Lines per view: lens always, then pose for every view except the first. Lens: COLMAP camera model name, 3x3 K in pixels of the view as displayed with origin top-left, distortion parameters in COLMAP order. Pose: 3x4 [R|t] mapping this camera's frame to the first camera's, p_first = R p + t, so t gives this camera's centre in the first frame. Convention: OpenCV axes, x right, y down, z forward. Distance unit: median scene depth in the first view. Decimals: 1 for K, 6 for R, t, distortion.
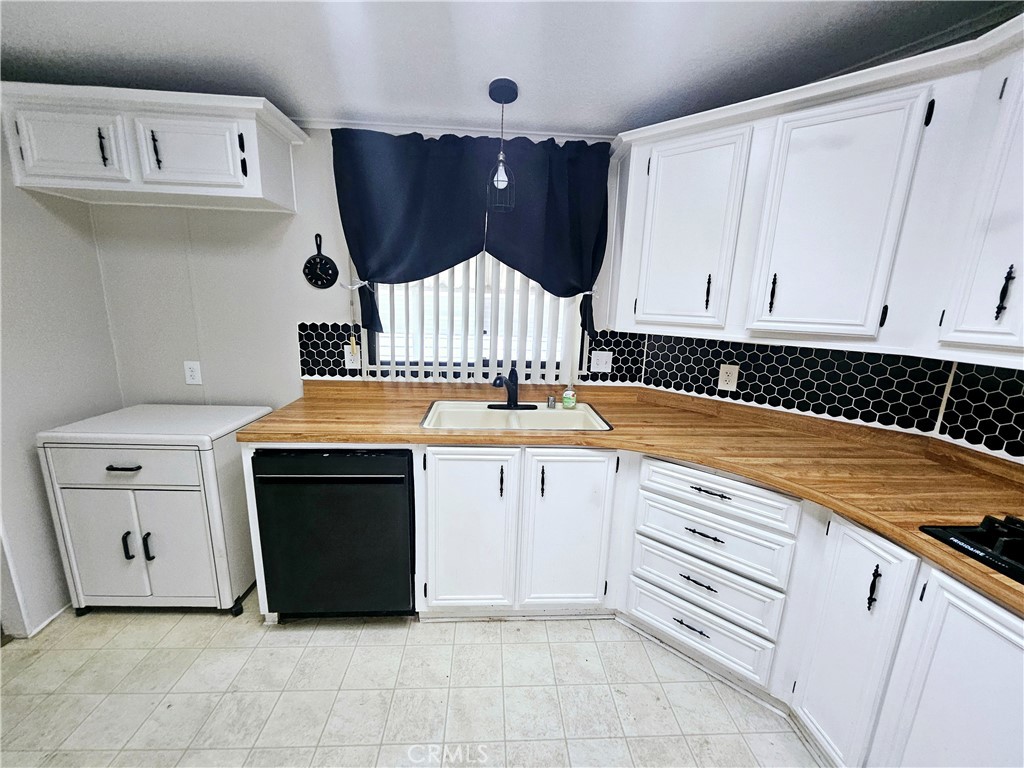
lens RADIAL K [[401.7, 0, 513.6], [0, 401.7, 384.9], [0, 0, 1]] dist [-0.003020, 0.000861]
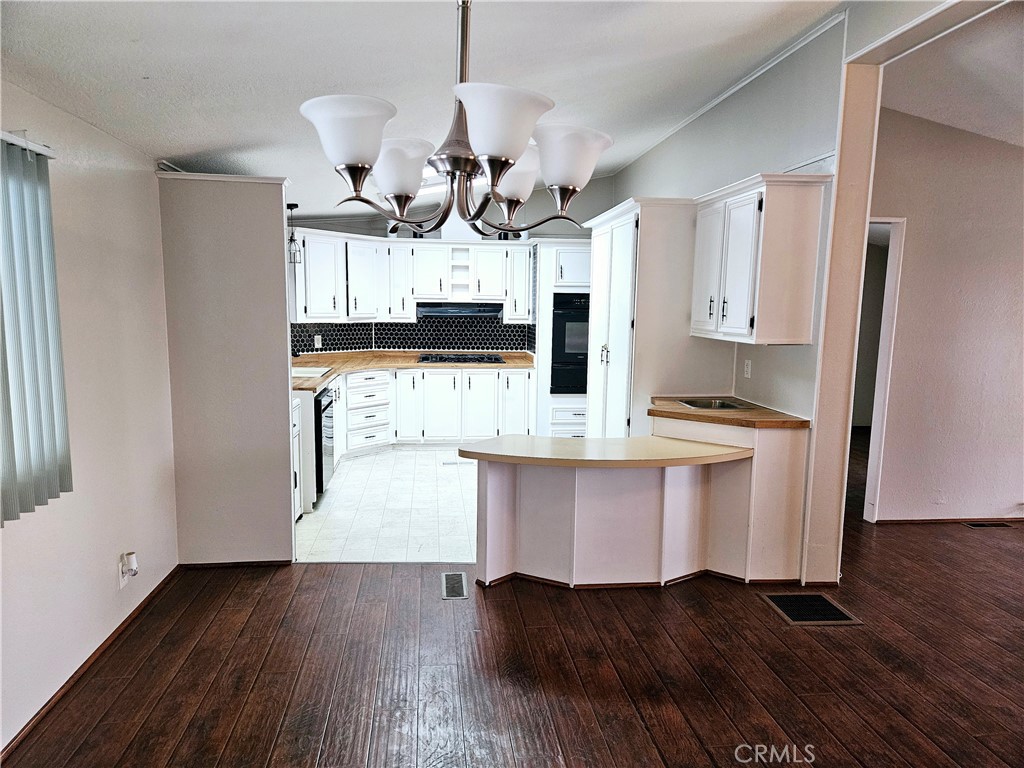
lens RADIAL K [[688.2, 0, 504.0], [0, 688.2, 393.9], [0, 0, 1]] dist [0.050164, -0.022060]
pose [[-0.053929, -0.165127, 0.984797, -3.612552], [0.188355, 0.966845, 0.172432, -0.225335], [-0.980619, 0.194790, -0.021038, 0.212578]]
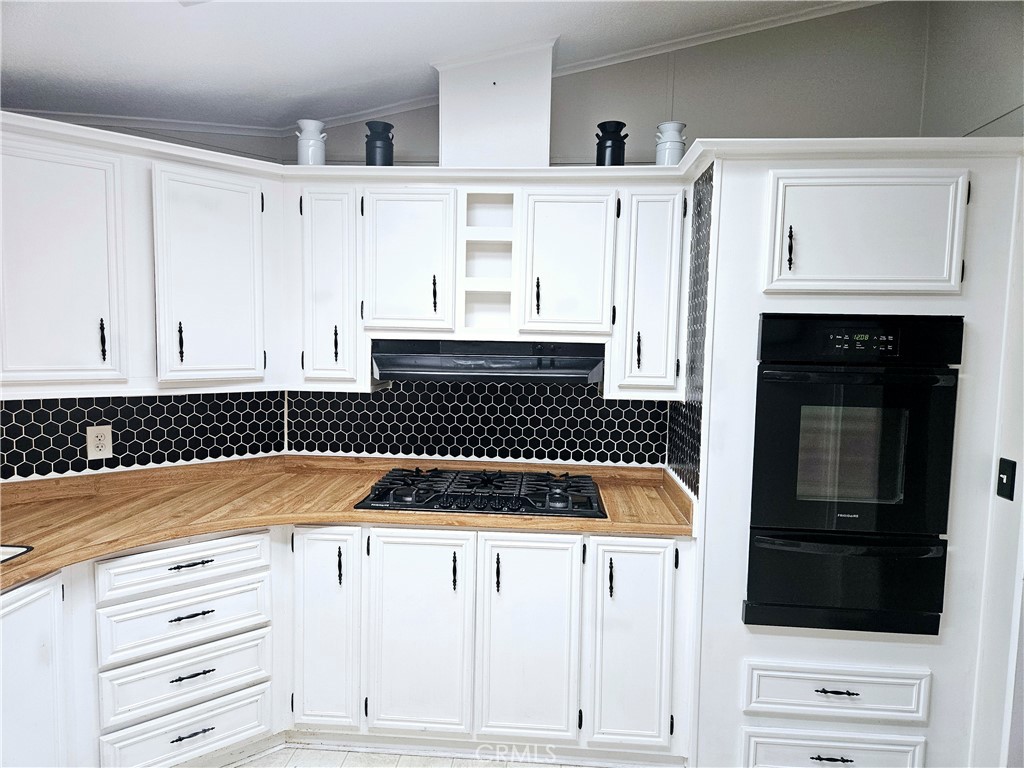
lens RADIAL K [[688.2, 0, 496.1], [0, 688.2, 396.3], [0, 0, 1]] dist [0.050164, -0.022060]
pose [[0.136539, -0.118183, 0.983560, -0.796264], [0.186365, 0.978195, 0.091667, -0.101239], [-0.972947, 0.170785, 0.155587, 0.030234]]
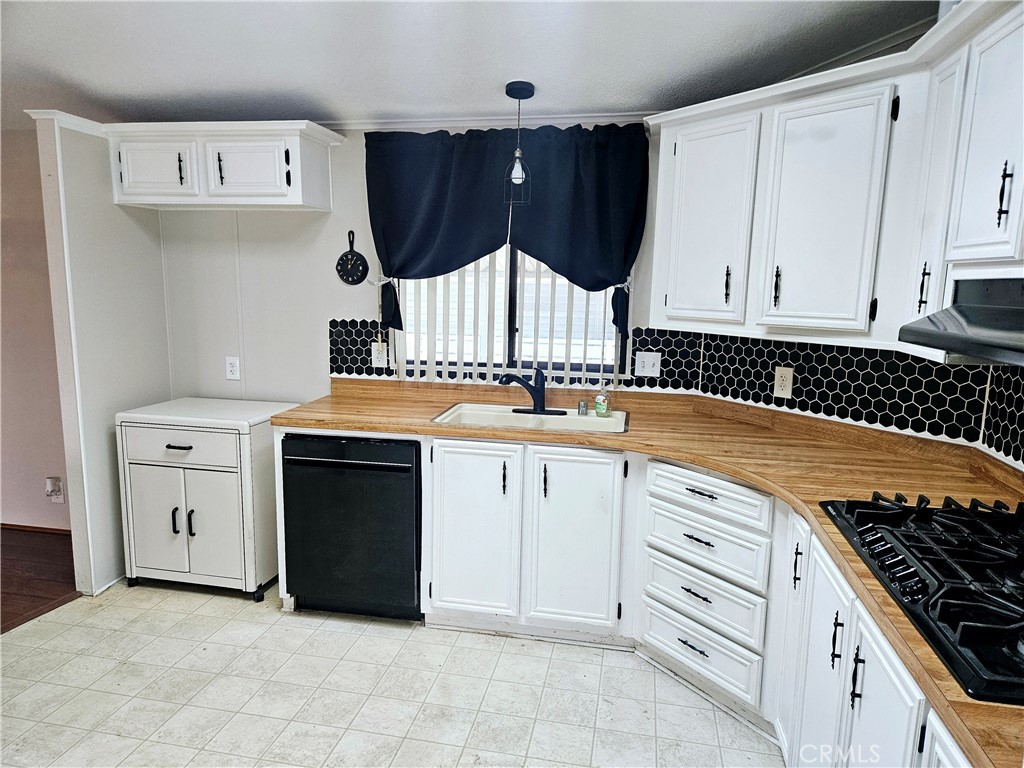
lens RADIAL K [[688.2, 0, 510.2], [0, 688.2, 392.3], [0, 0, 1]] dist [0.050164, -0.022060]
pose [[0.966877, 0.025052, -0.254010, 0.409122], [-0.038149, 0.998177, -0.046764, 0.108029], [0.252376, 0.054905, 0.966070, -0.645265]]
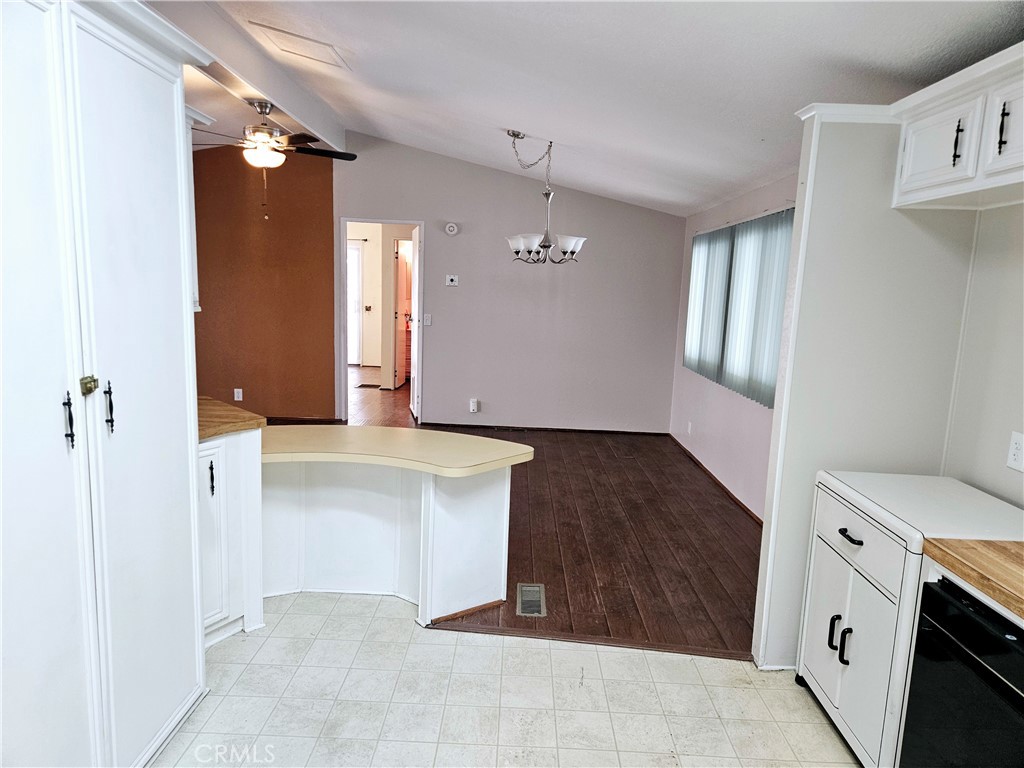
lens RADIAL K [[688.2, 0, 508.3], [0, 688.2, 392.3], [0, 0, 1]] dist [0.050164, -0.022060]
pose [[-0.065787, 0.121016, -0.990468, 0.421608], [-0.243823, 0.960579, 0.133559, -0.089871], [0.967586, 0.250285, -0.033687, 0.302725]]
